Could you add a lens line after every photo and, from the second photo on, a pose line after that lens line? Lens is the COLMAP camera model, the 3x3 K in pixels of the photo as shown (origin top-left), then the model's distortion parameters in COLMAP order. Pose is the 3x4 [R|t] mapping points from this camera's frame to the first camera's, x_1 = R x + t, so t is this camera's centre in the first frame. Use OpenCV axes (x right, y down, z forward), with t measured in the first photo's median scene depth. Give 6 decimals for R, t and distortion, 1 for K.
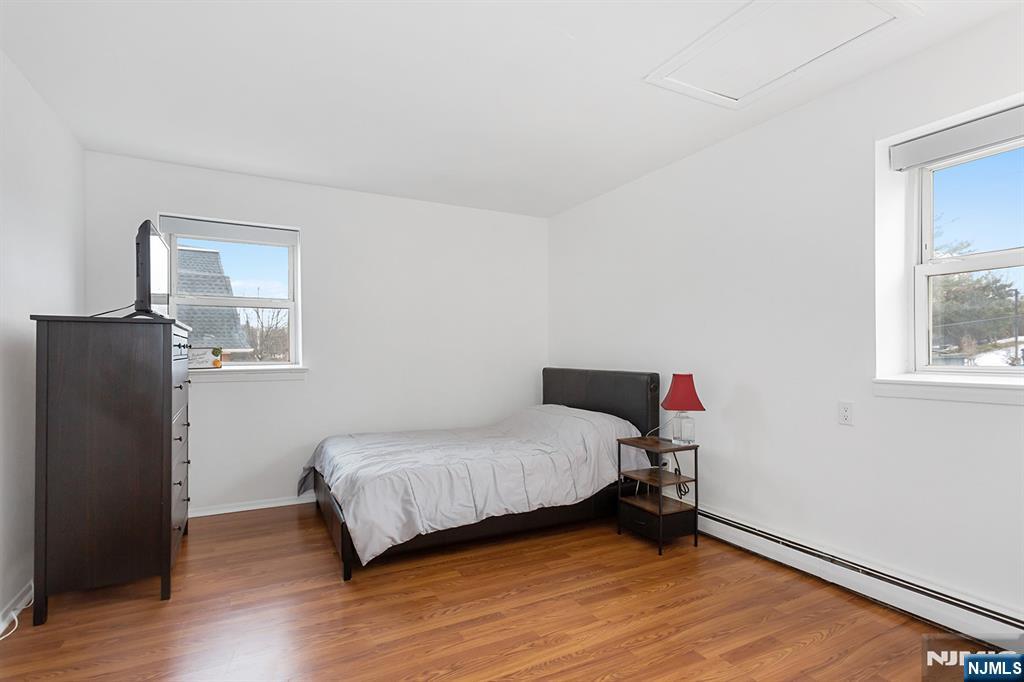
lens RADIAL K [[485.7, 0, 506.6], [0, 485.7, 346.8], [0, 0, 1]] dist [-0.003075, 0.000054]
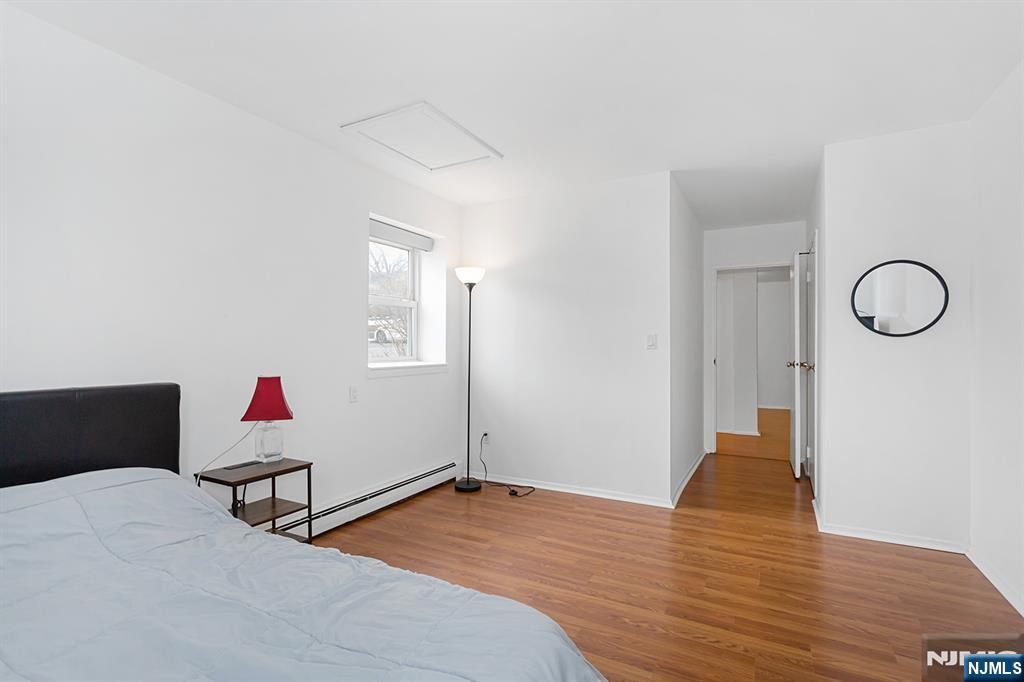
lens RADIAL K [[485.7, 0, 506.6], [0, 485.7, 346.8], [0, 0, 1]] dist [-0.003075, 0.000054]
pose [[-0.549860, 0.002060, 0.835255, -0.775969], [-0.007013, 0.999950, -0.007083, 0.007889], [-0.835228, -0.009752, -0.549818, 1.529507]]
